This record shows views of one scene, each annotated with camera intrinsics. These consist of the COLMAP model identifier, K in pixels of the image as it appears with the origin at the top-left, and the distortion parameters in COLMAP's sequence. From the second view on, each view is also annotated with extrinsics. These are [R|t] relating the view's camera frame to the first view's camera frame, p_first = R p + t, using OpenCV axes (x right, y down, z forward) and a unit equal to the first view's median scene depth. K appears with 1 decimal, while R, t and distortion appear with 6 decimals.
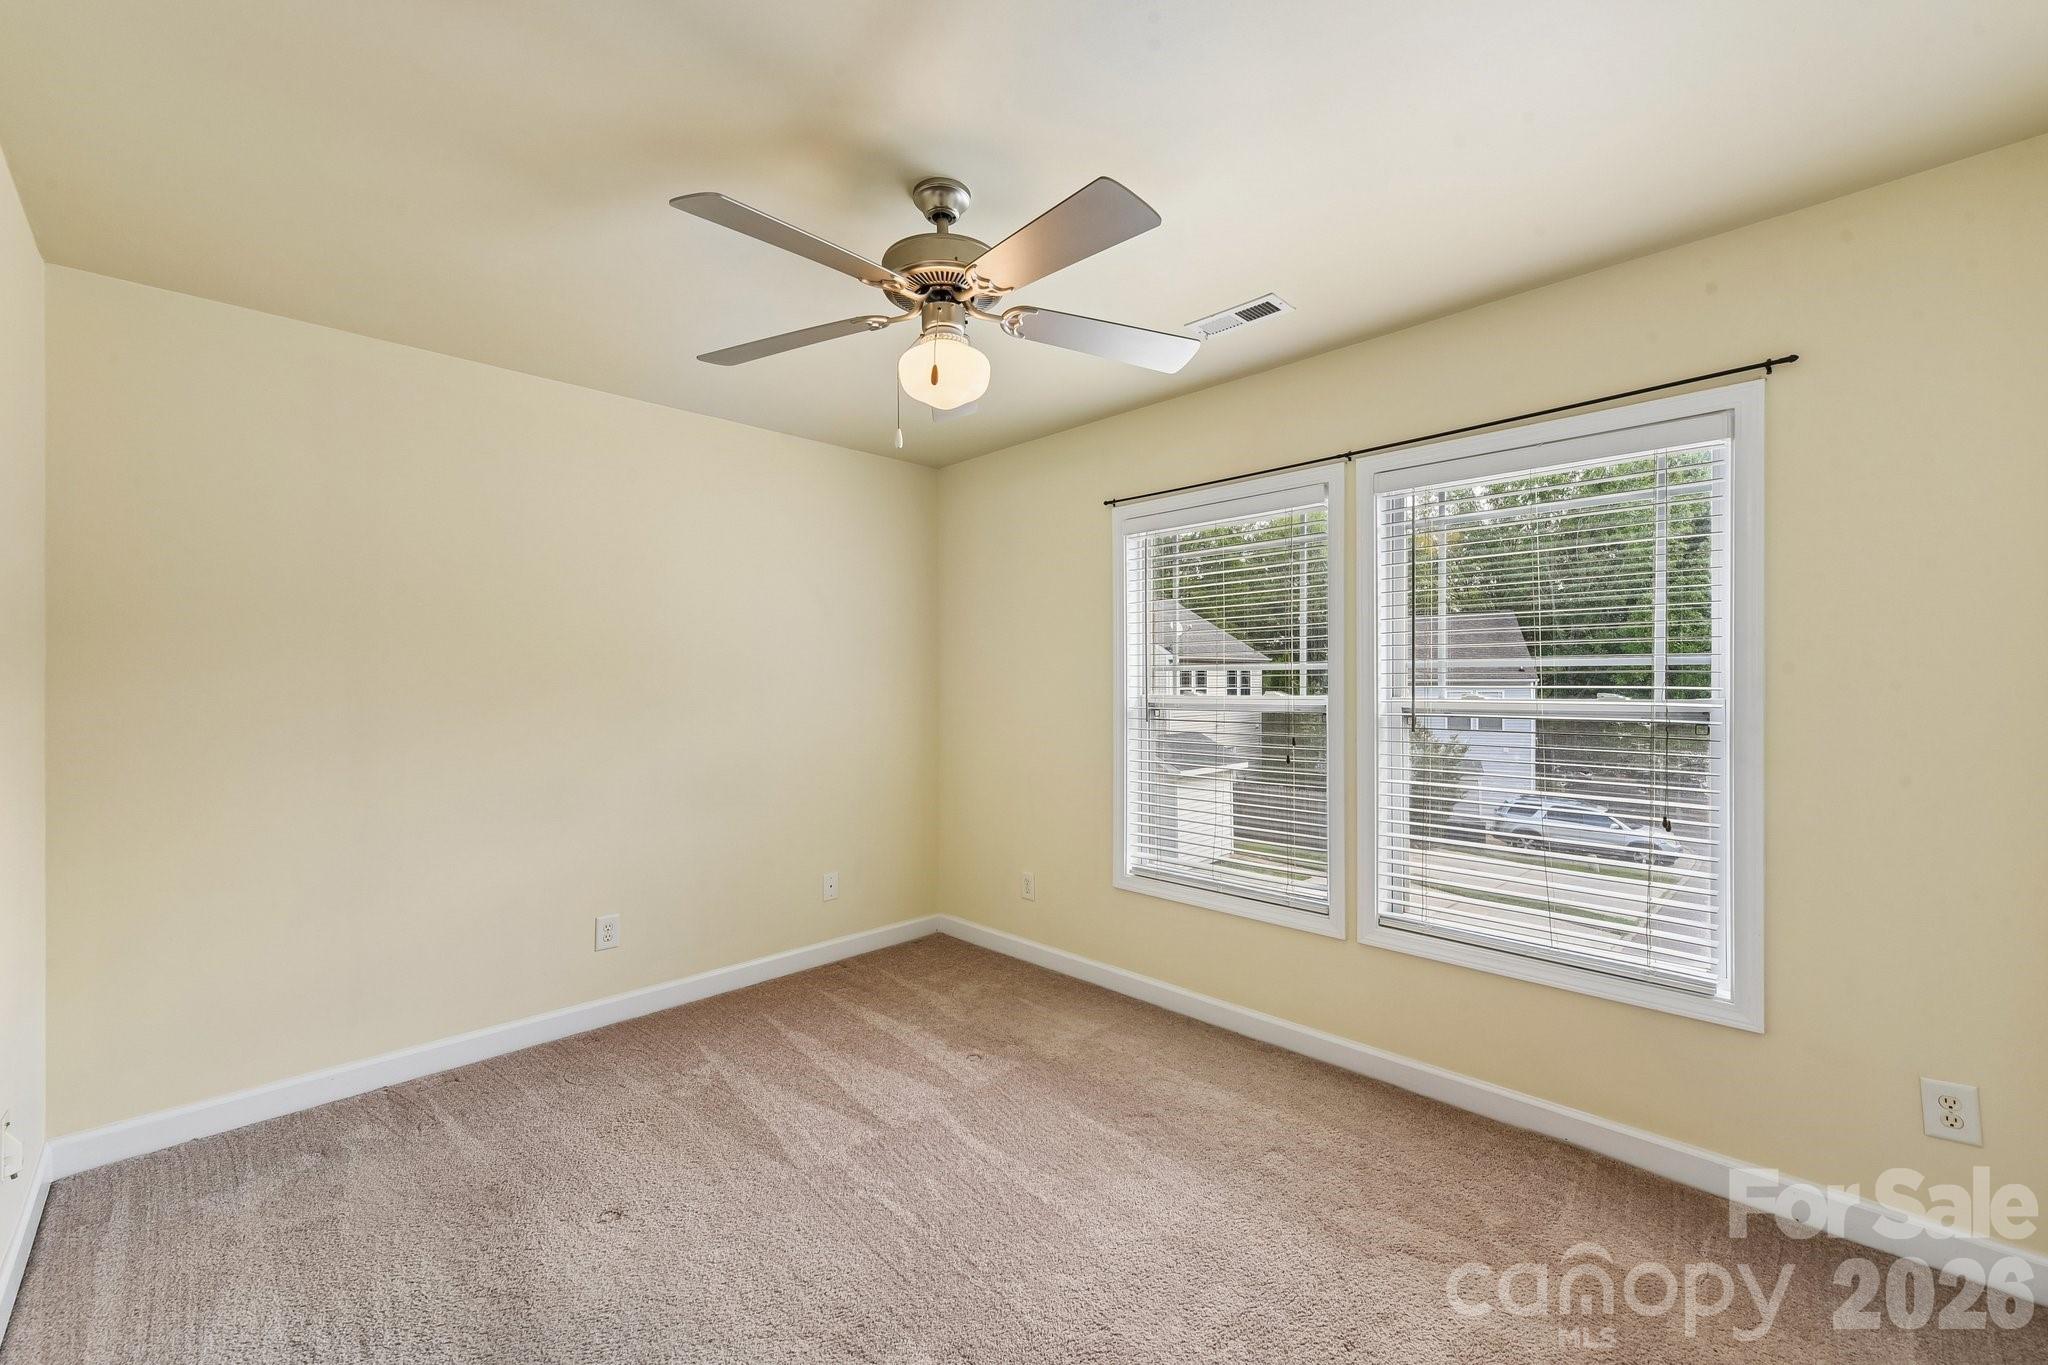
lens RADIAL K [[817.9, 0, 1028.6], [0, 817.9, 677.9], [0, 0, 1]] dist [0.011226, -0.000325]
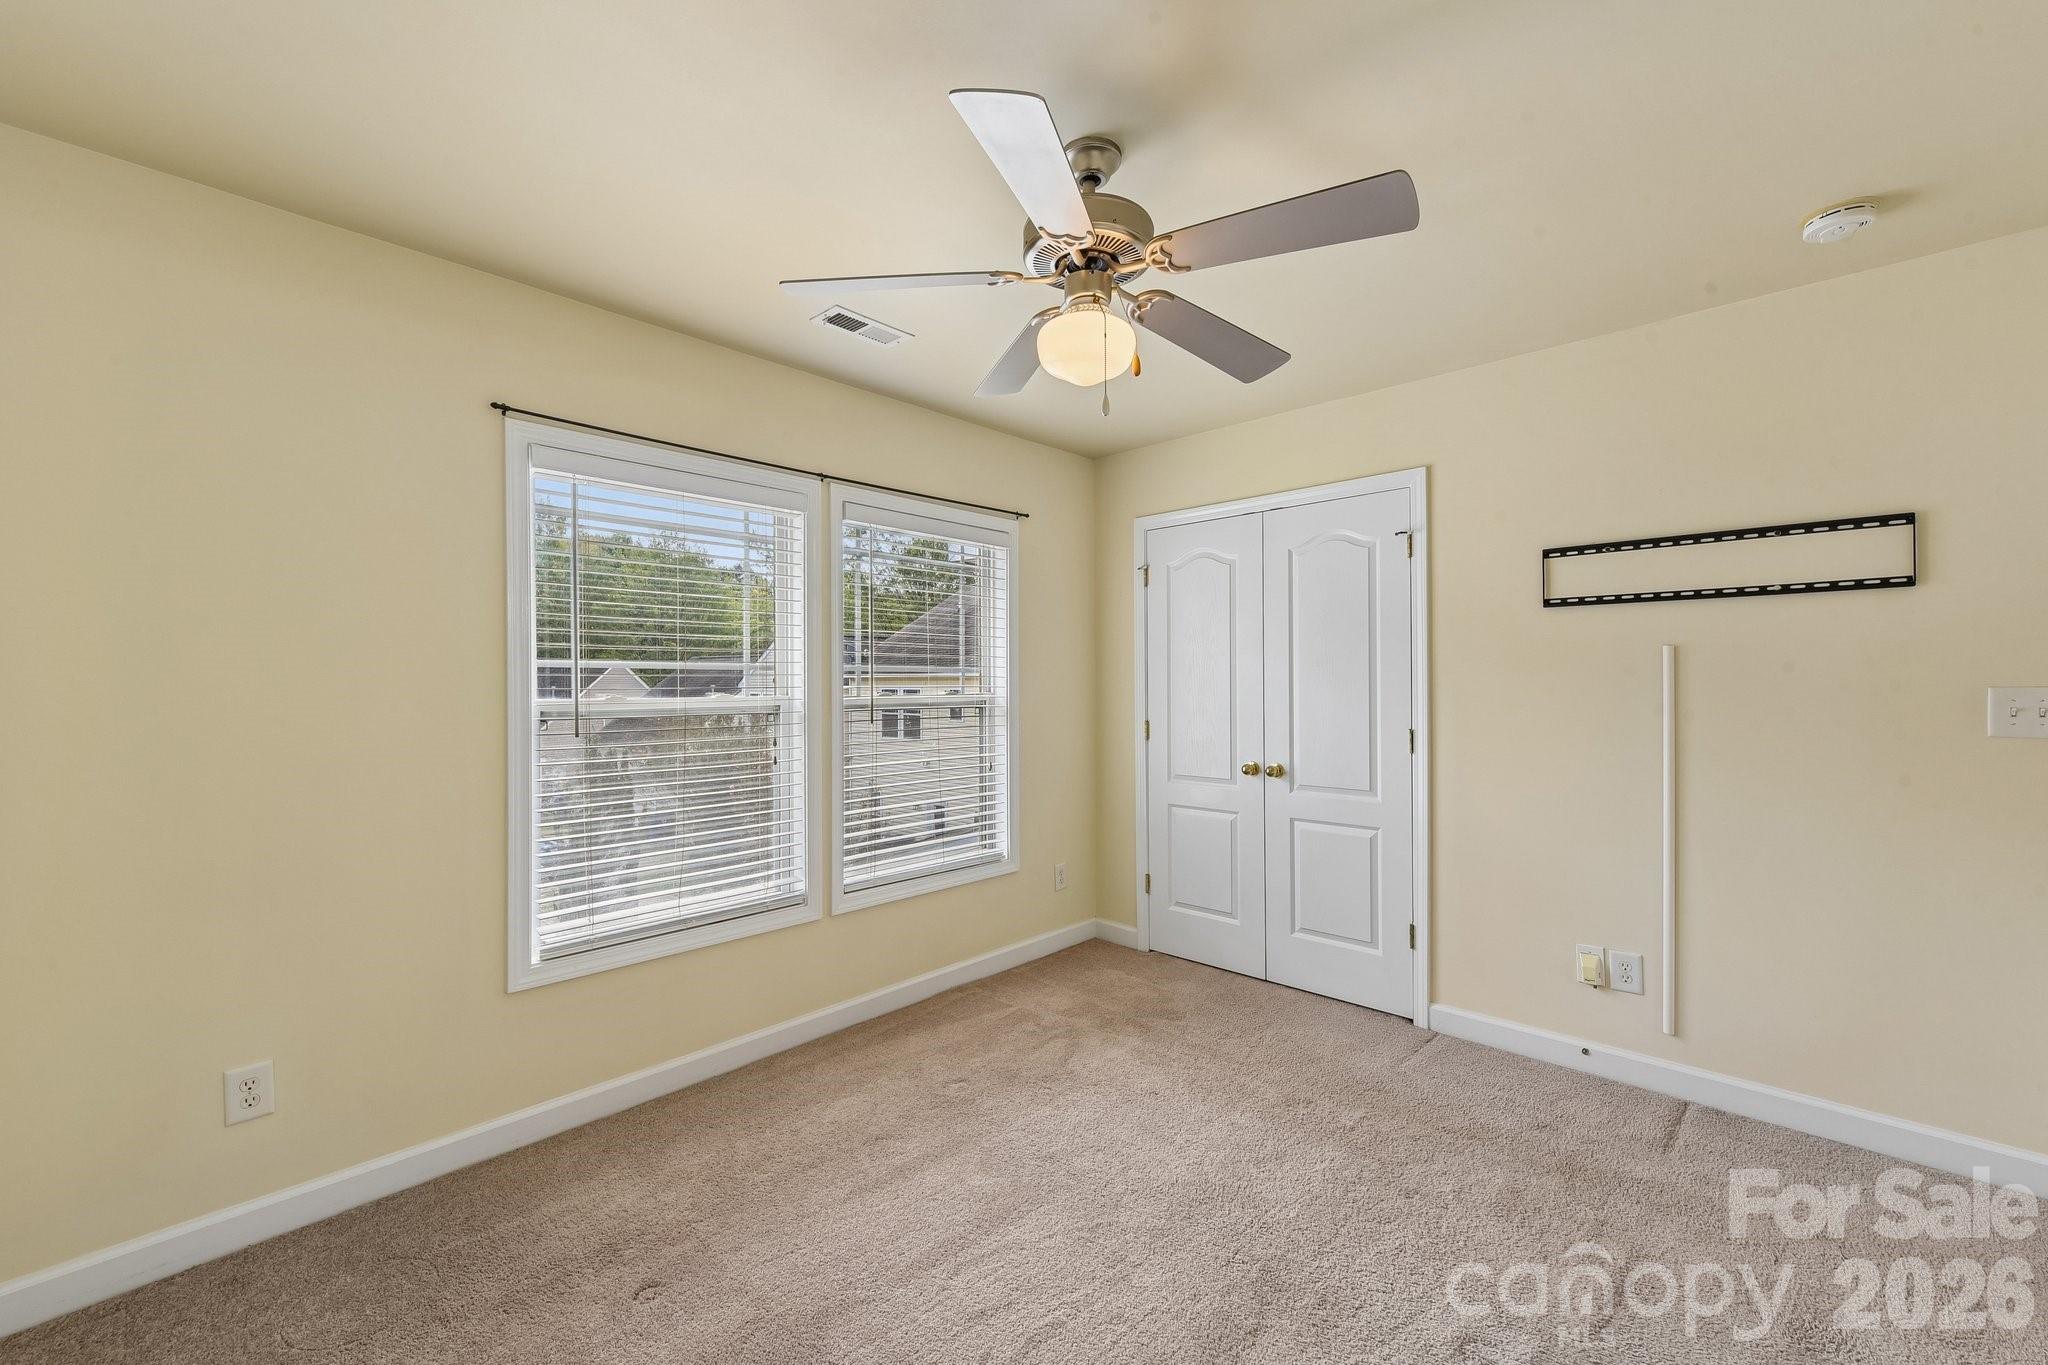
lens RADIAL K [[817.9, 0, 1080.8], [0, 817.9, 686.5], [0, 0, 1]] dist [0.011226, -0.000325]
pose [[-0.050920, -0.002168, 0.998700, -0.583854], [-0.002750, 0.999994, 0.002031, 0.005452], [-0.998699, -0.002643, -0.050925, 0.576567]]
